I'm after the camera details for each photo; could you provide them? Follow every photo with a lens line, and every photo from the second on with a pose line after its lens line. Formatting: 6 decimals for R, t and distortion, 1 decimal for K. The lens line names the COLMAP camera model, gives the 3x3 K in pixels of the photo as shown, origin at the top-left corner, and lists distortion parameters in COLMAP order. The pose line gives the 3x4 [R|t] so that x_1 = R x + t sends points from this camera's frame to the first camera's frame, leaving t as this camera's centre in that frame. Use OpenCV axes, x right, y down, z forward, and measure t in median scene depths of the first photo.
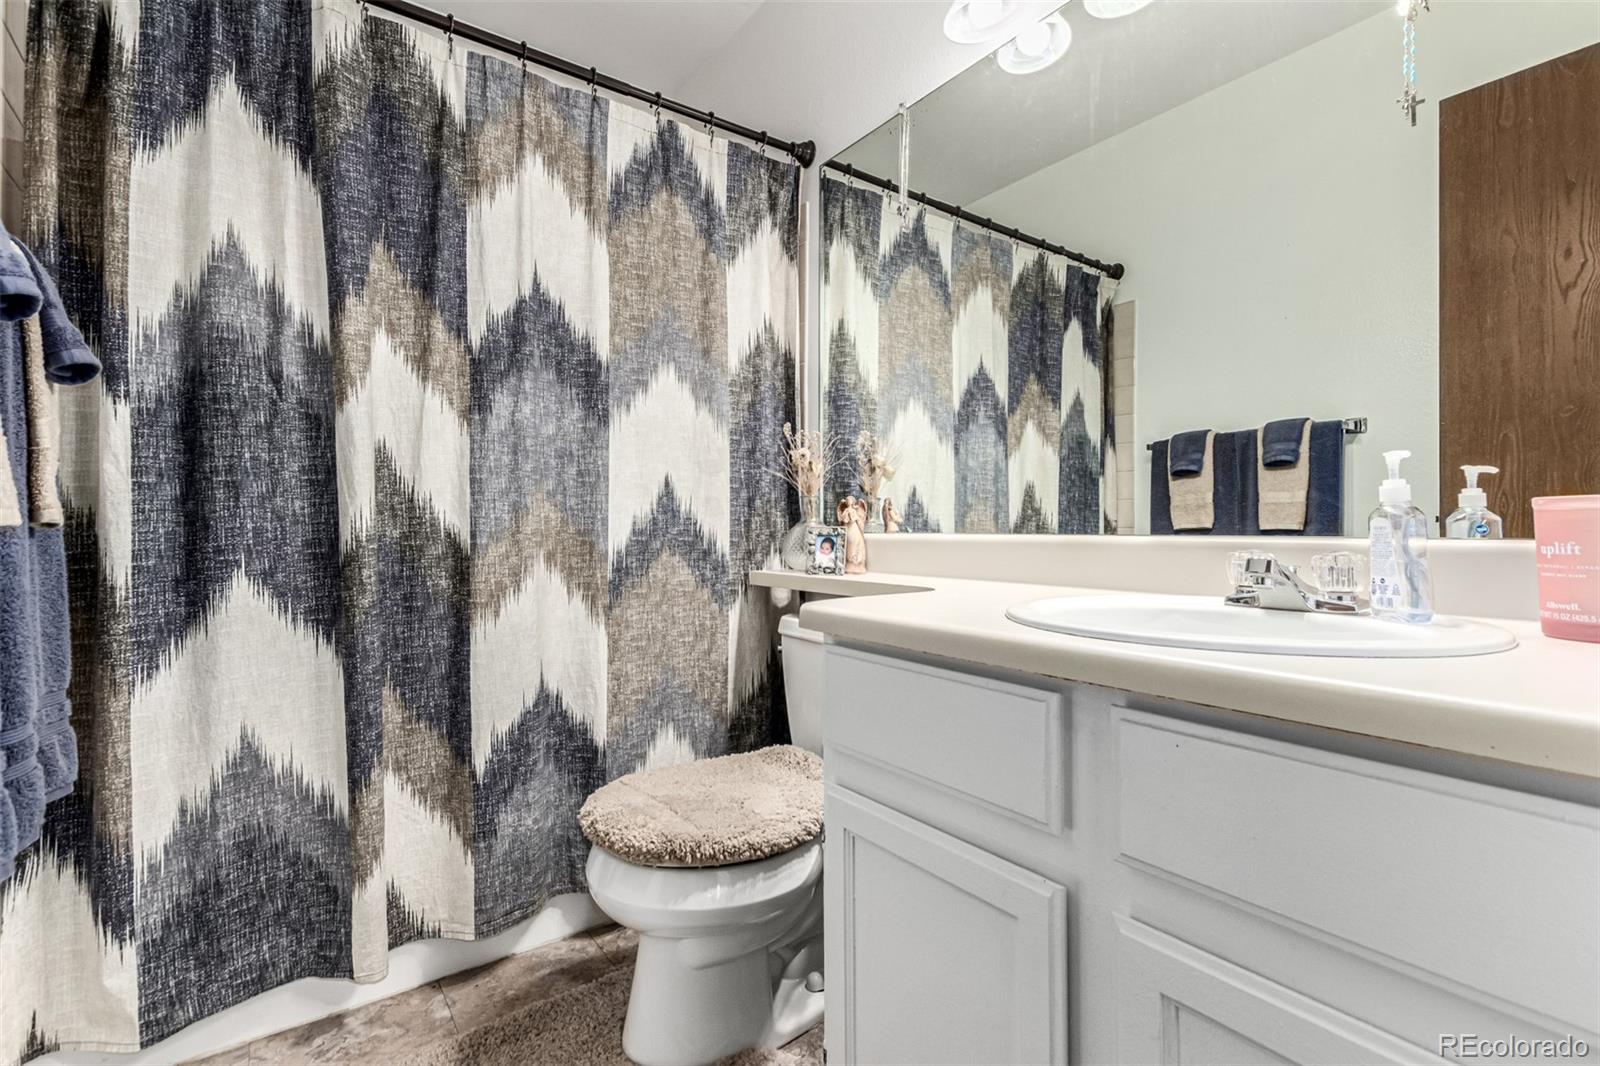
lens RADIAL K [[733.0, 0, 801.7], [0, 733.0, 525.2], [0, 0, 1]] dist [0.009904, -0.000746]
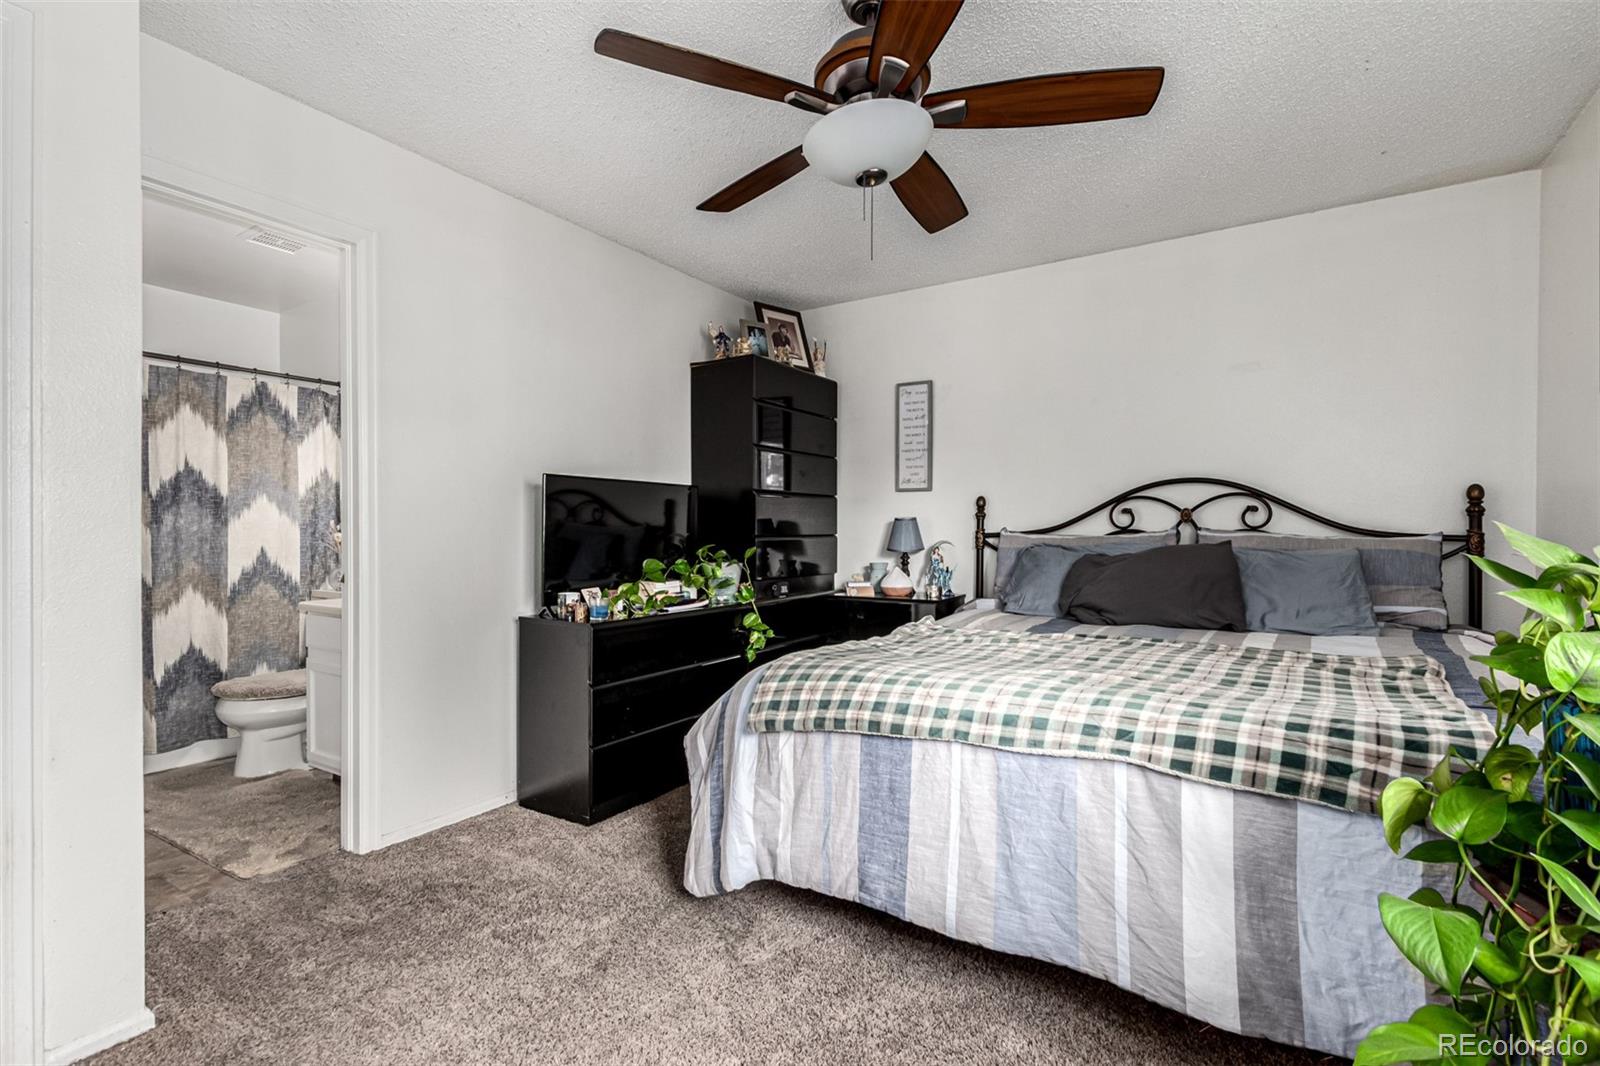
lens RADIAL K [[733.0, 0, 797.9], [0, 733.0, 539.0], [0, 0, 1]] dist [0.009904, -0.000746]
pose [[0.935968, -0.004880, 0.352051, 0.547897], [0.002845, 0.999976, 0.006296, -0.104338], [-0.352073, -0.004891, 0.935960, -1.637289]]
